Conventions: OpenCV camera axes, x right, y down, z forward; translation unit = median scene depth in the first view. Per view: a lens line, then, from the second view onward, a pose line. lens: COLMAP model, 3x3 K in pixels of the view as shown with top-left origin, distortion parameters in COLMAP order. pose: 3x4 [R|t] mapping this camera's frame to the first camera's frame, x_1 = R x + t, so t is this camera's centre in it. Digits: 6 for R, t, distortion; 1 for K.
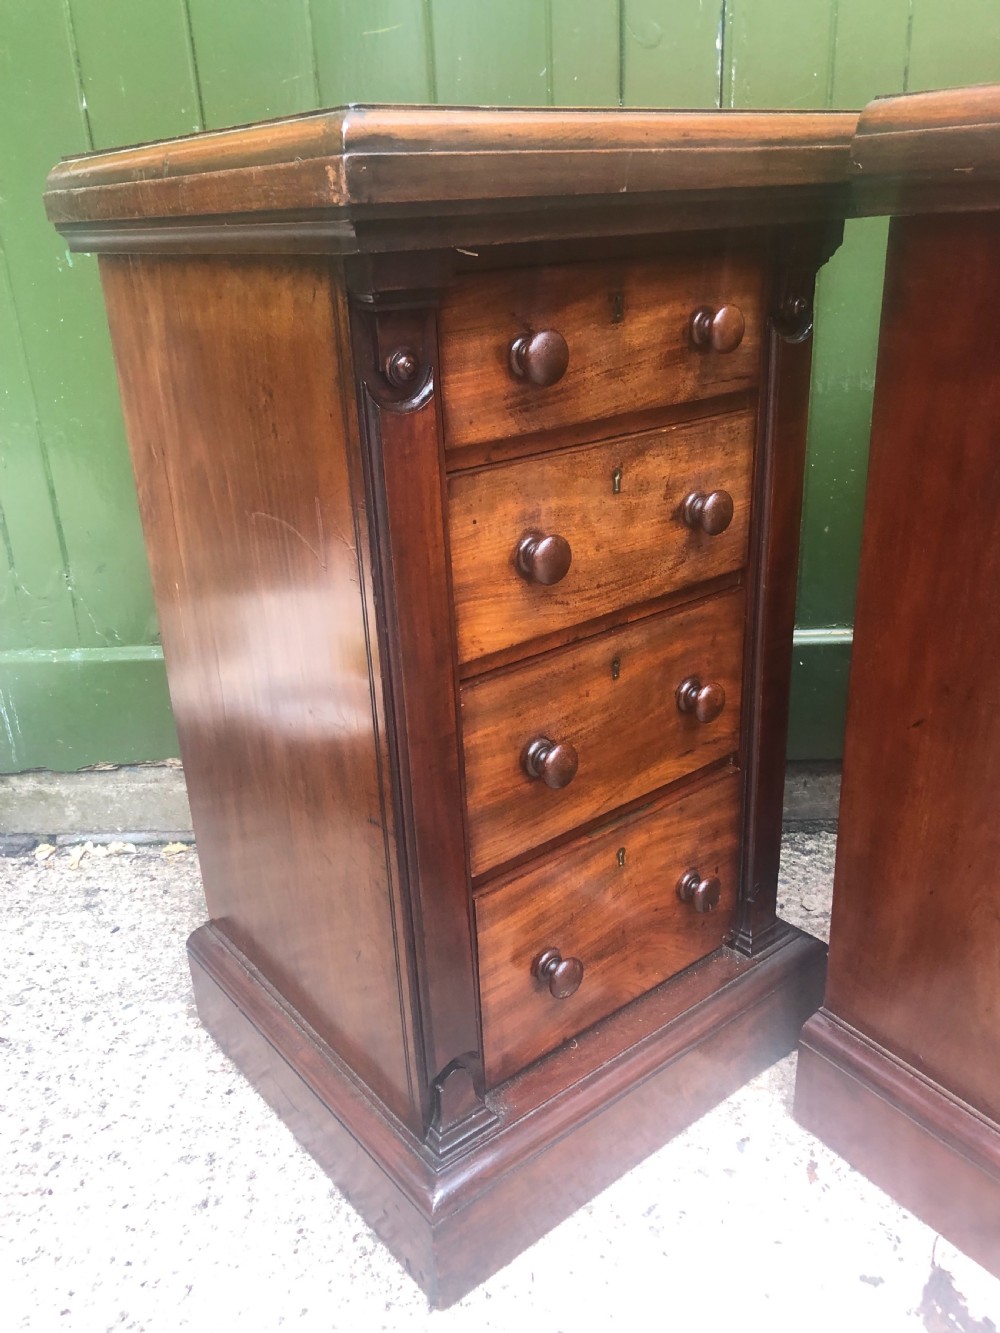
lens RADIAL K [[1084.2, 0, 494.1], [0, 1084.2, 653.1], [0, 0, 1]] dist [0.026324, -0.012255]
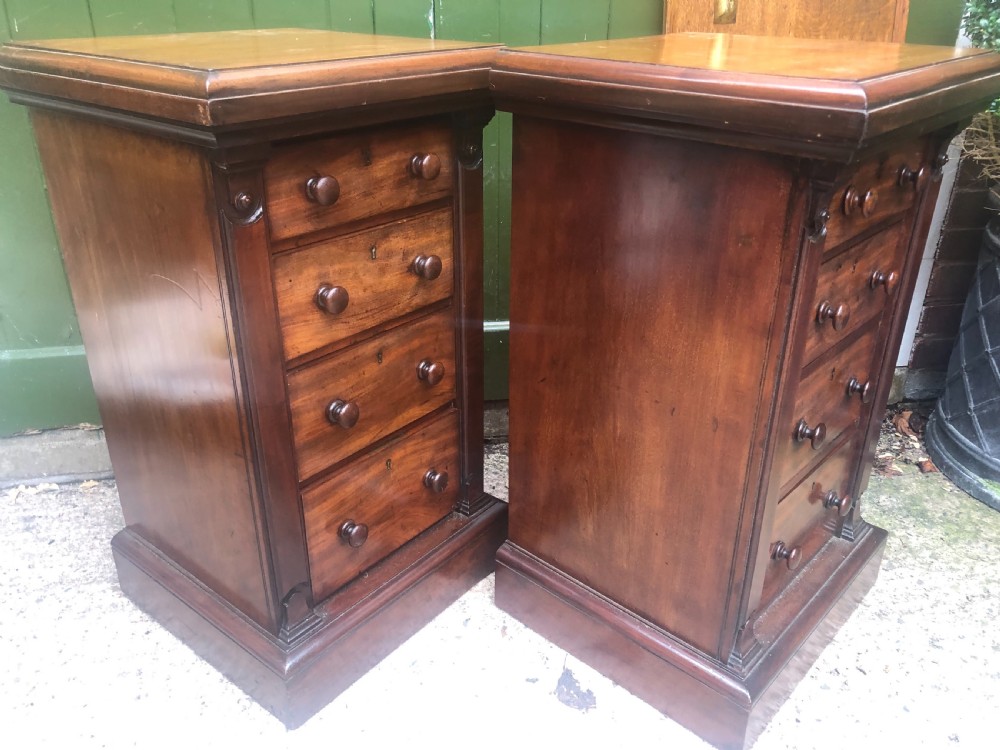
lens RADIAL K [[813.4, 0, 505.2], [0, 813.4, 360.4], [0, 0, 1]] dist [0.026324, -0.012255]
pose [[0.973029, -0.046477, 0.225953, 0.012122], [0.035010, 0.997900, 0.054499, -0.040581], [-0.228011, -0.045118, 0.972613, -0.286099]]
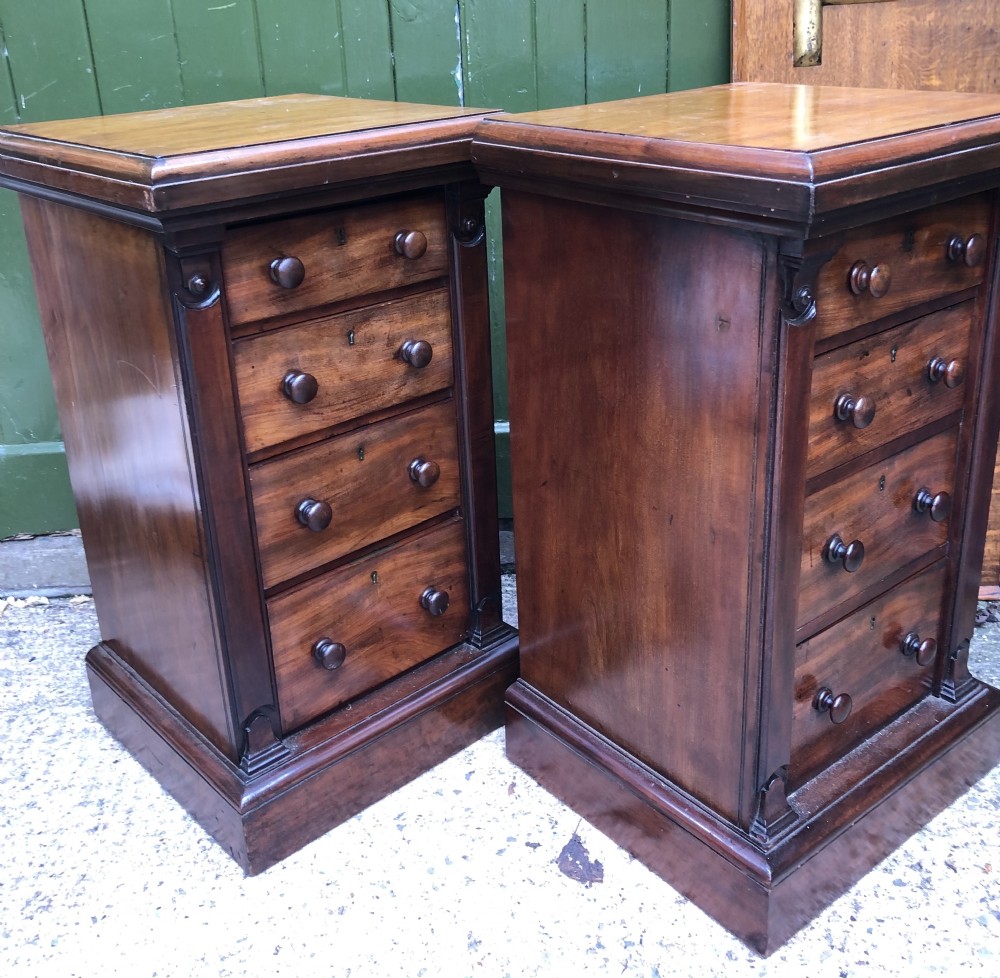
lens RADIAL K [[1097.4, 0, 497.5], [0, 1097.4, 392.4], [0, 0, 1]] dist [0.019990, 0.000000]
pose [[0.997790, -0.018525, 0.063815, 0.189506], [0.020820, 0.999153, -0.035487, -0.012628], [-0.063104, 0.036737, 0.997331, -0.530714]]
